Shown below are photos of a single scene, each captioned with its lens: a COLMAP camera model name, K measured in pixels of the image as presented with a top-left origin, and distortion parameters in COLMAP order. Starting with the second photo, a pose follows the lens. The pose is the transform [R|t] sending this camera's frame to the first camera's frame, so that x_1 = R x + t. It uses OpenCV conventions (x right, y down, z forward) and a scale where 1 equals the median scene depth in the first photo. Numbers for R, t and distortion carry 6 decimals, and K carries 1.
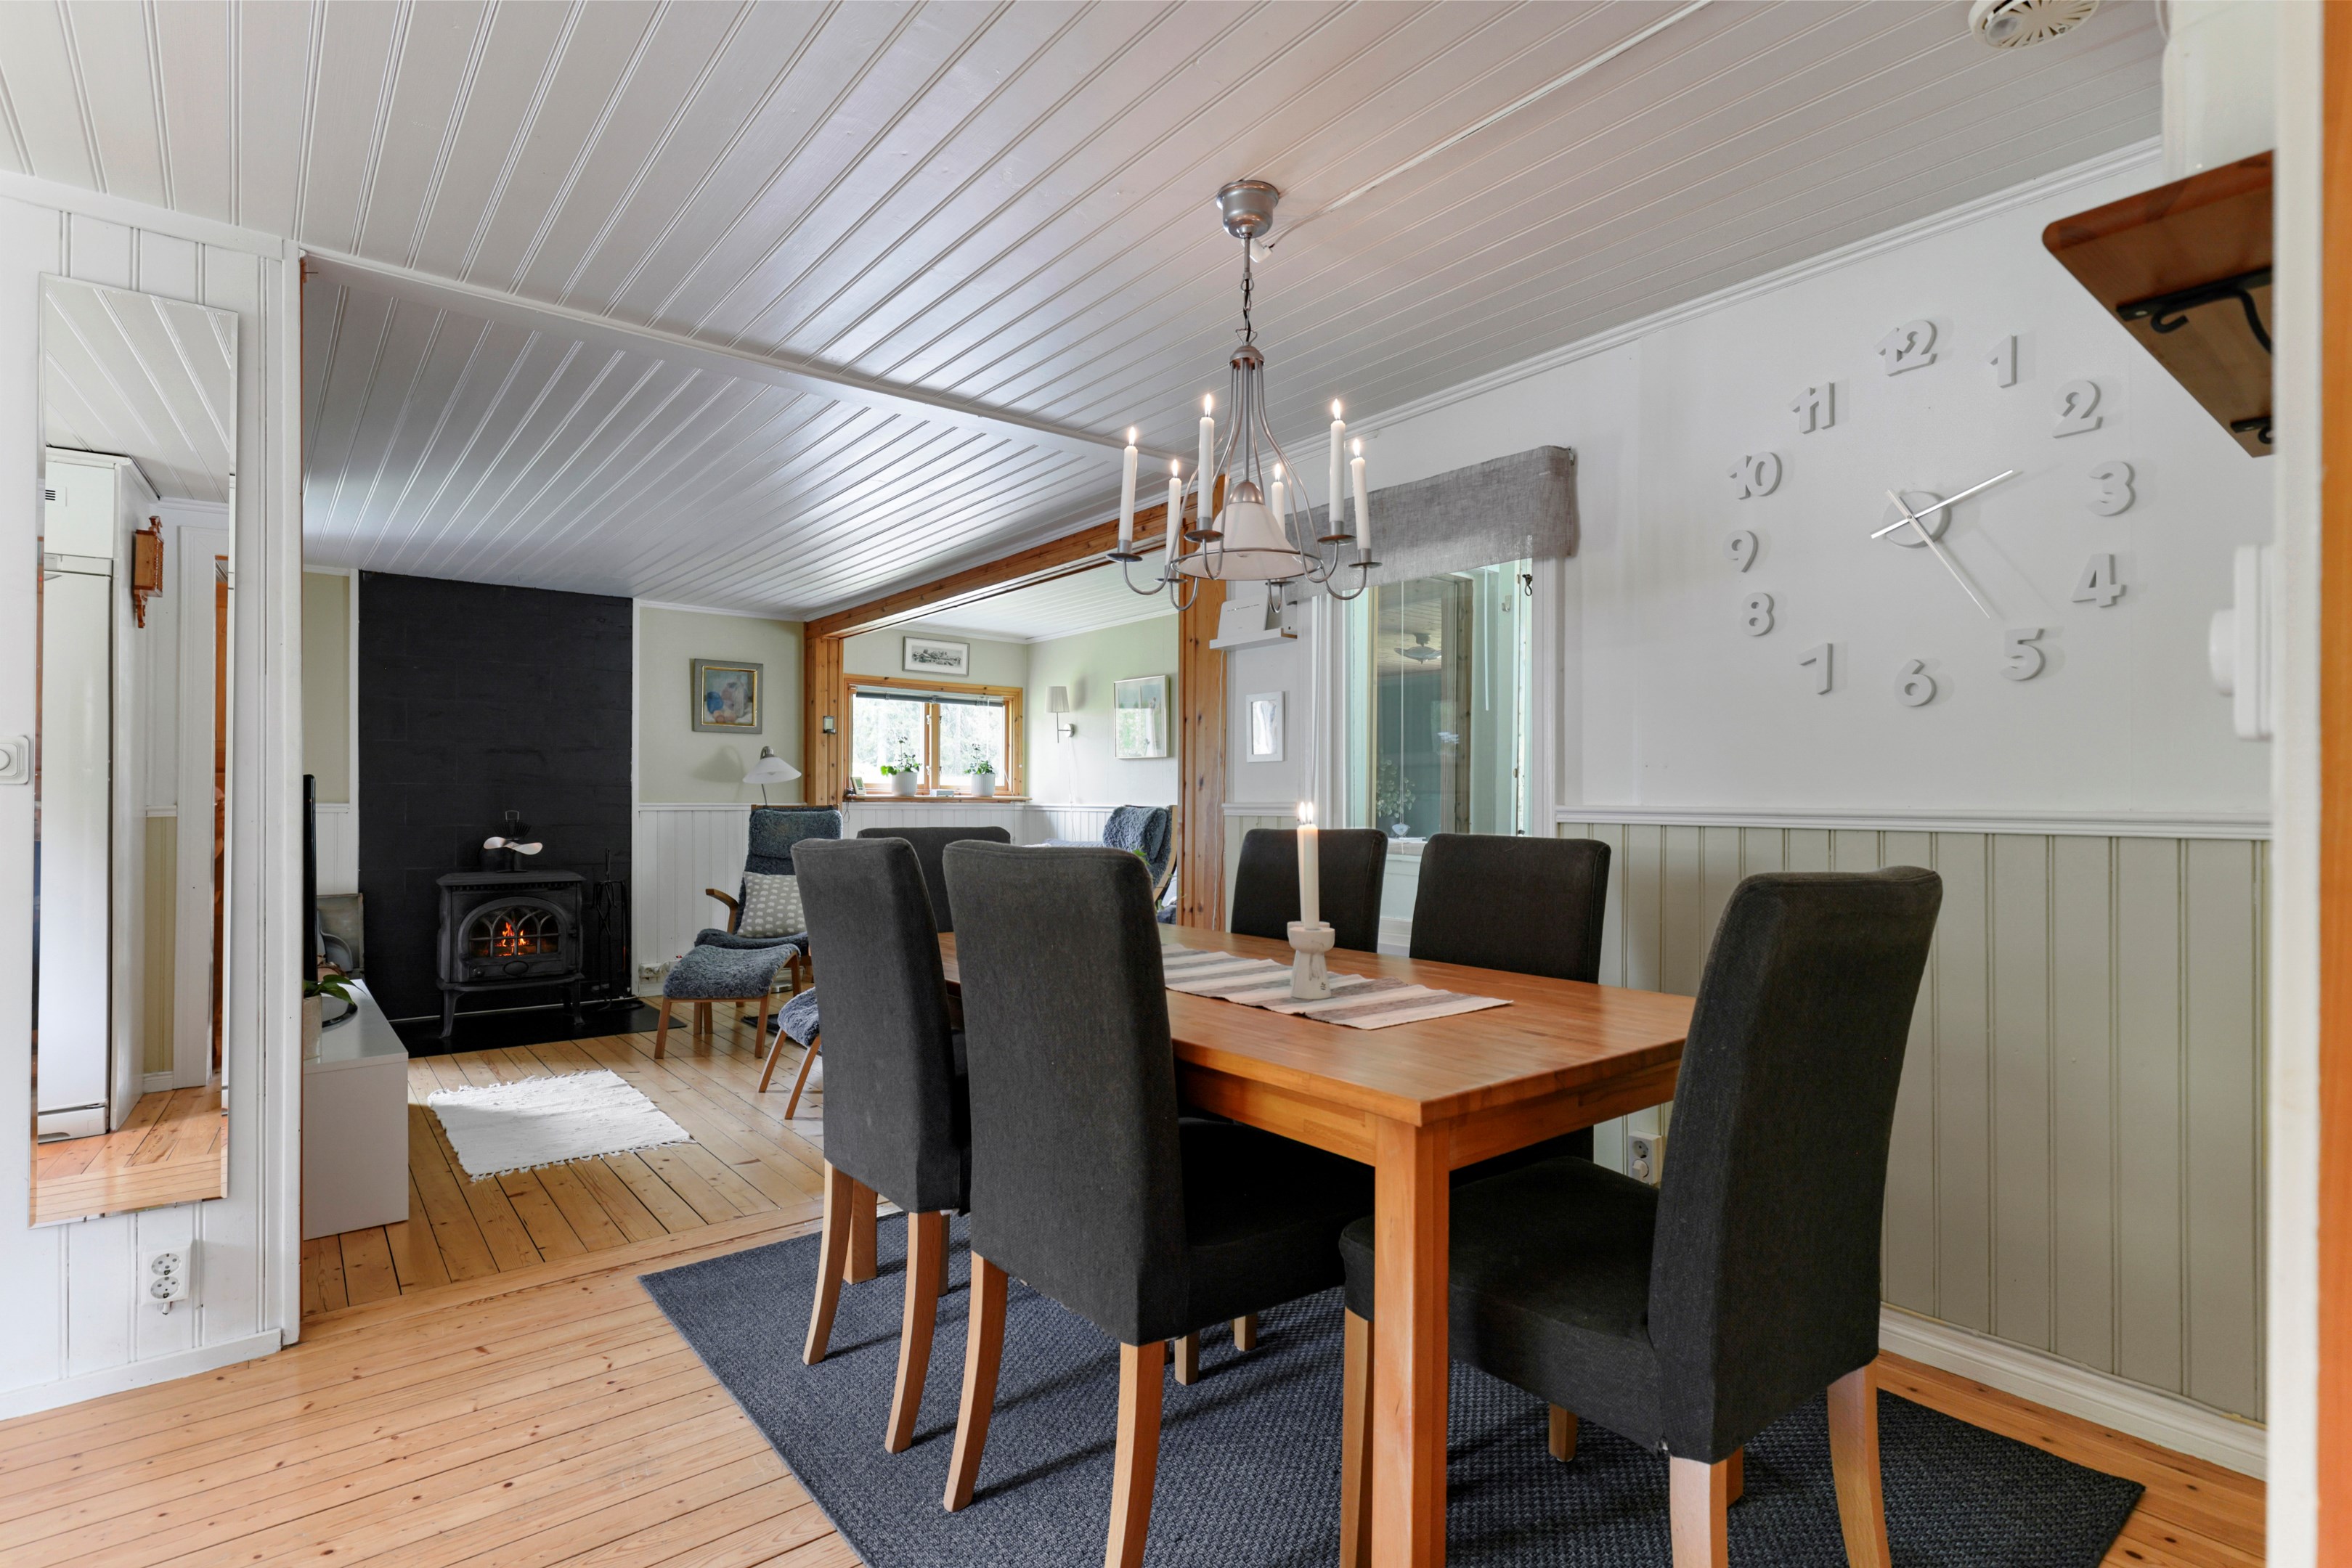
lens RADIAL K [[1181.6, 0, 1182.3], [0, 1181.6, 799.5], [0, 0, 1]] dist [0.009291, -0.002277]
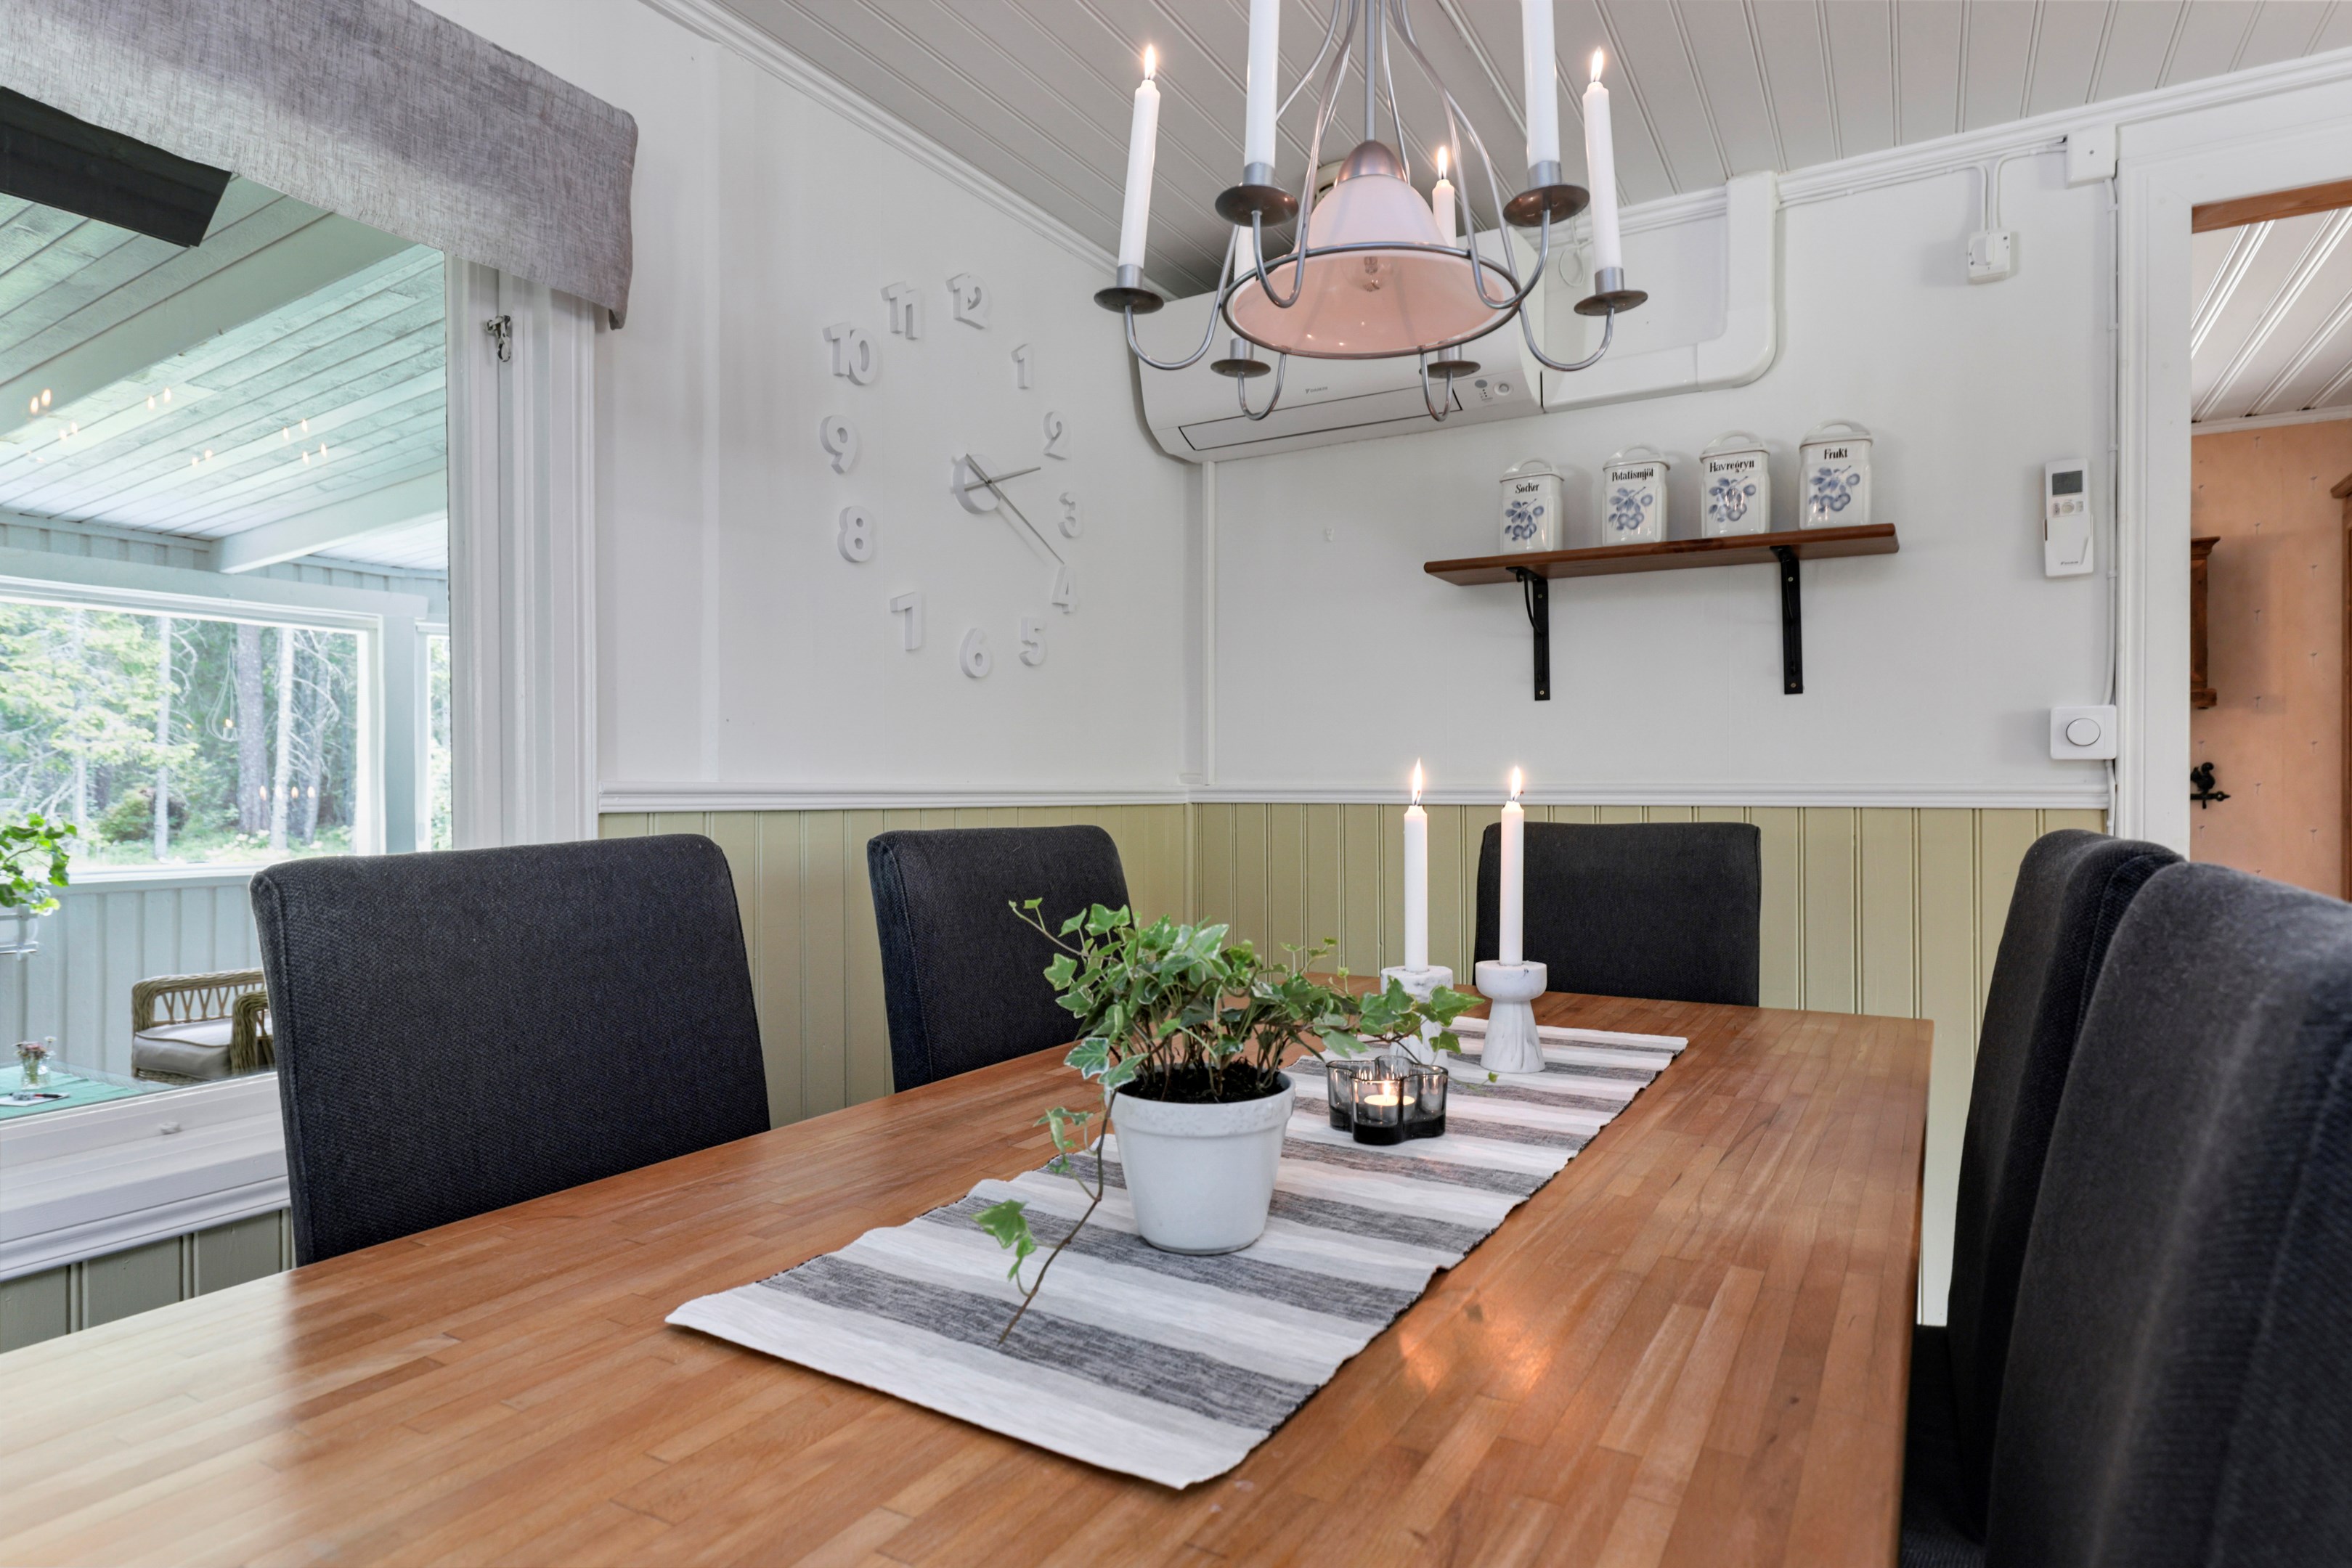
lens RADIAL K [[1268.3, 0, 1159.2], [0, 1268.3, 788.3], [0, 0, 1]] dist [-0.007449, -0.001469]
pose [[-0.332098, -0.007579, 0.943214, -0.172639], [-0.002522, 0.999971, 0.007147, 0.001804], [-0.943242, -0.000006, -0.332108, 0.507336]]
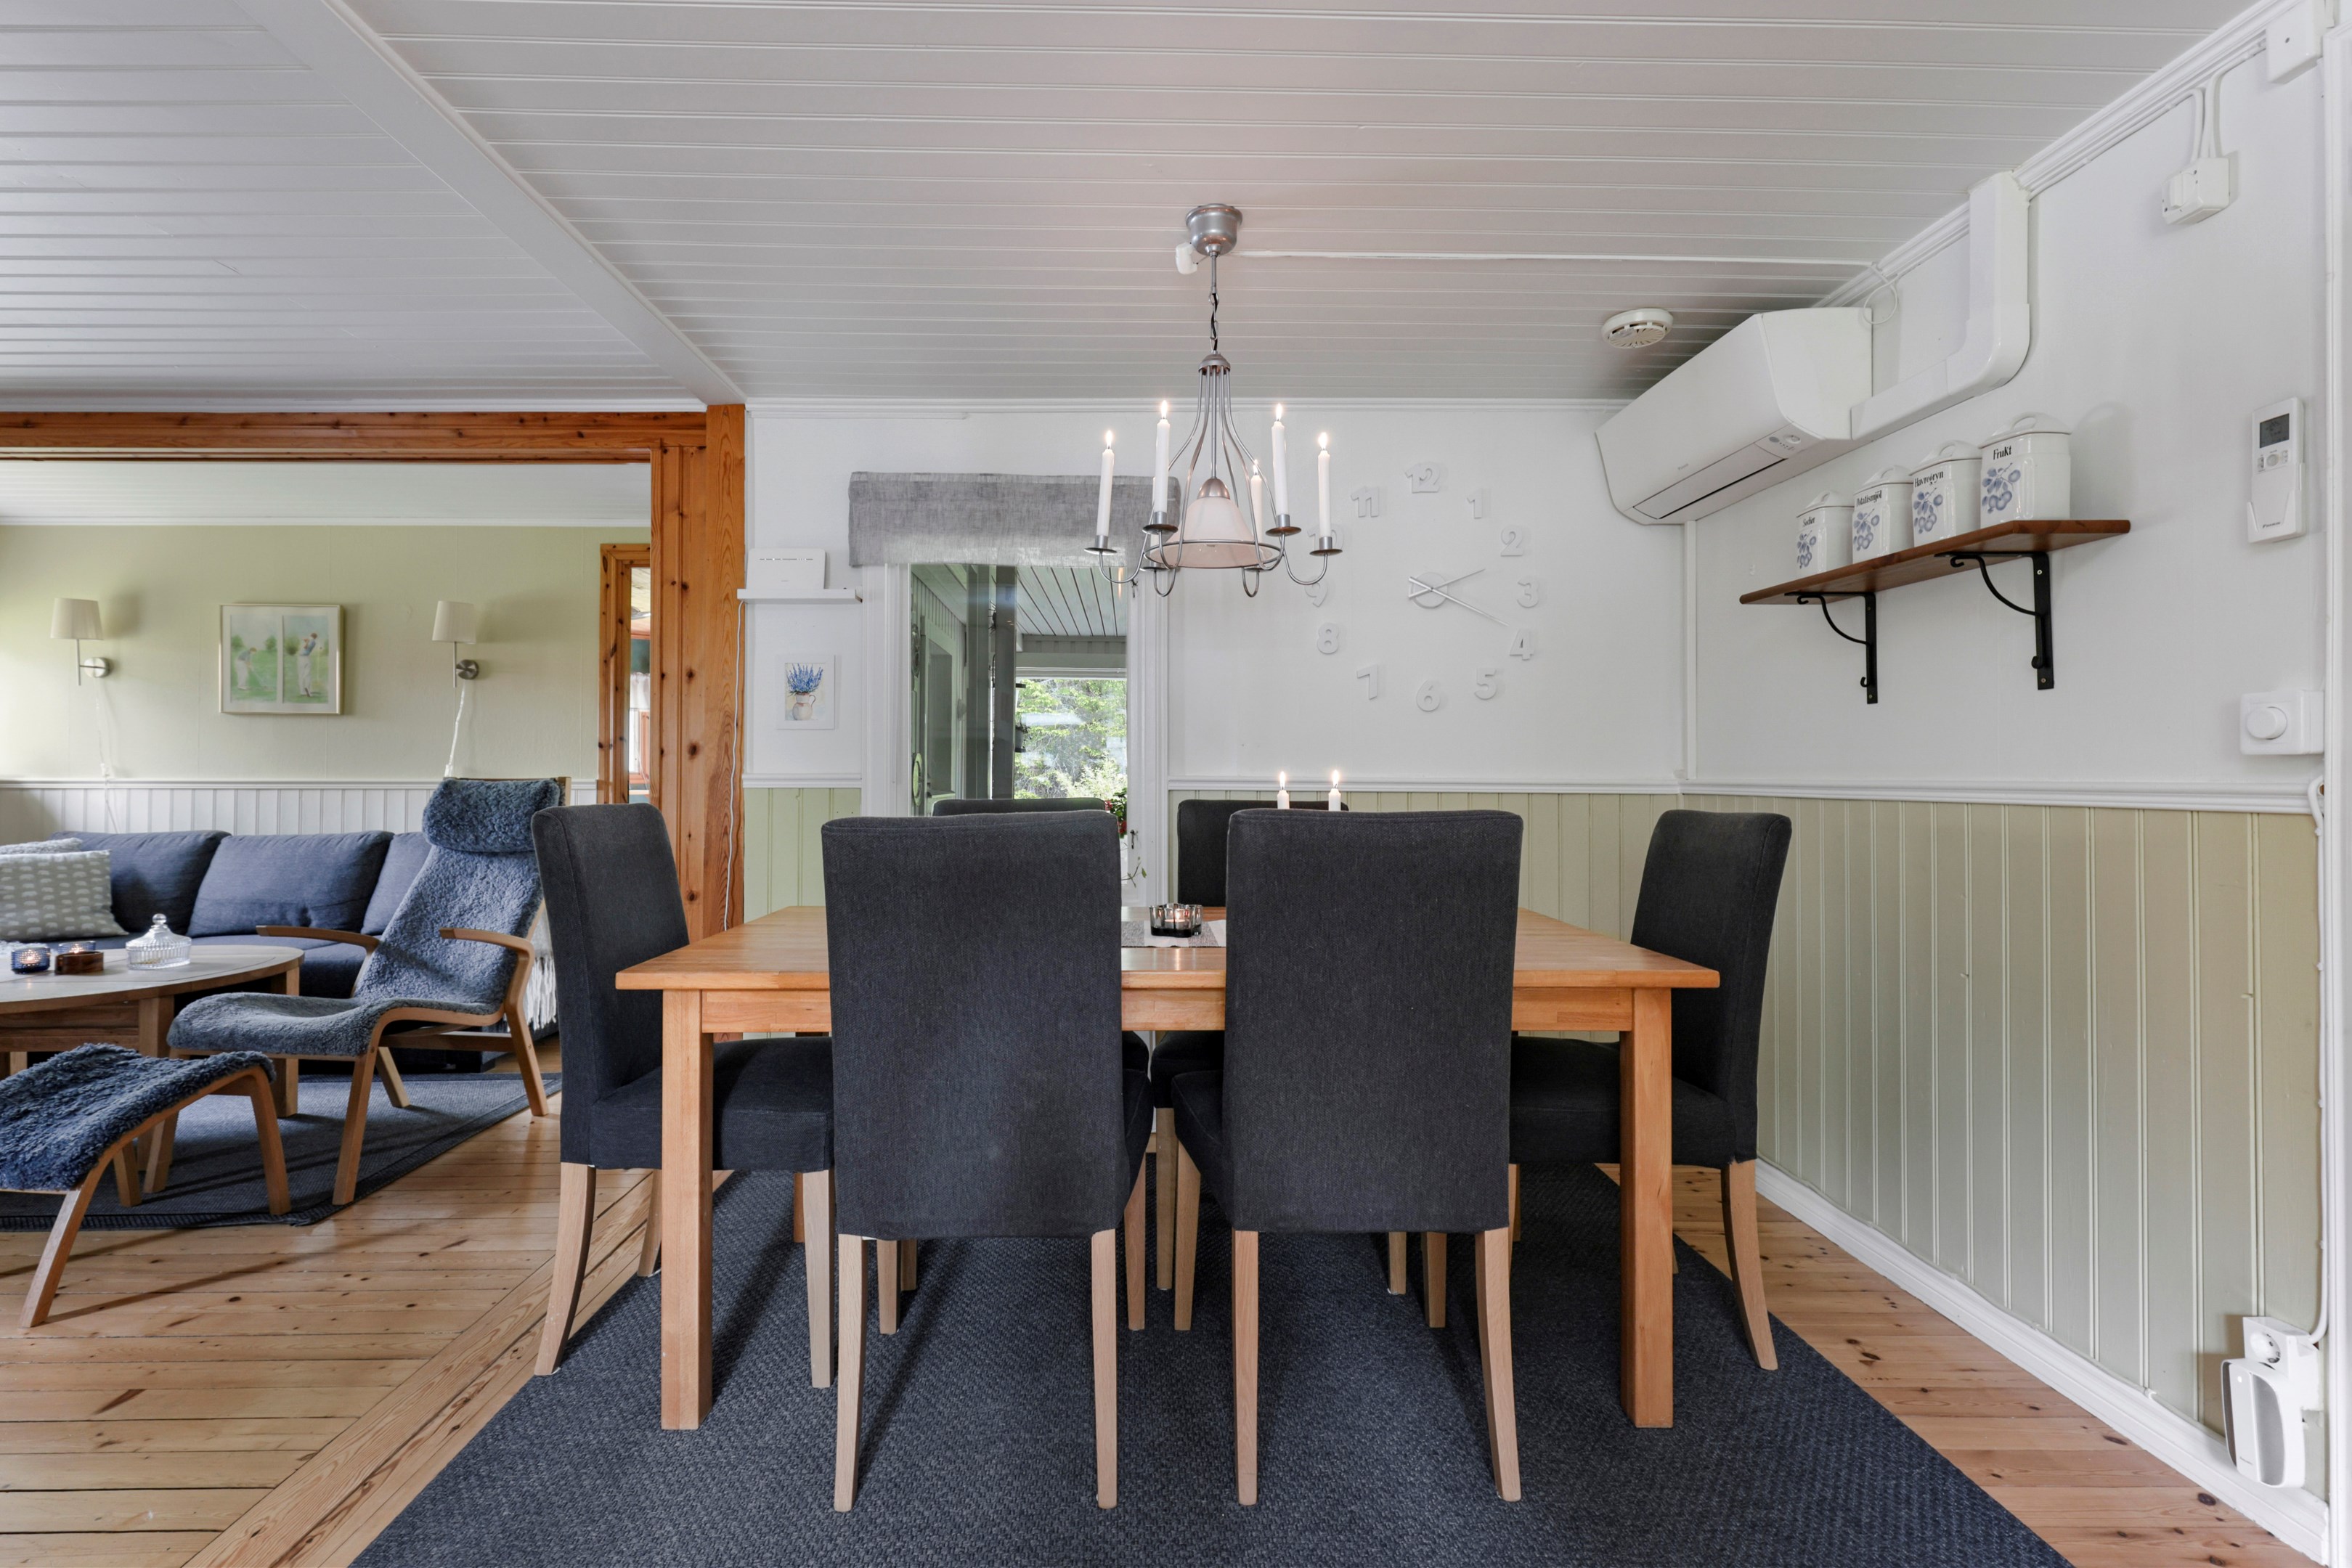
lens RADIAL K [[1123.4, 0, 1188.1], [0, 1123.4, 754.7], [0, 0, 1]] dist [-0.003393, 0.000498]
pose [[0.602055, 0.012135, 0.798362, -0.309624], [-0.000317, 0.999888, -0.014959, 0.000119], [-0.798454, 0.008753, 0.601992, 0.158439]]
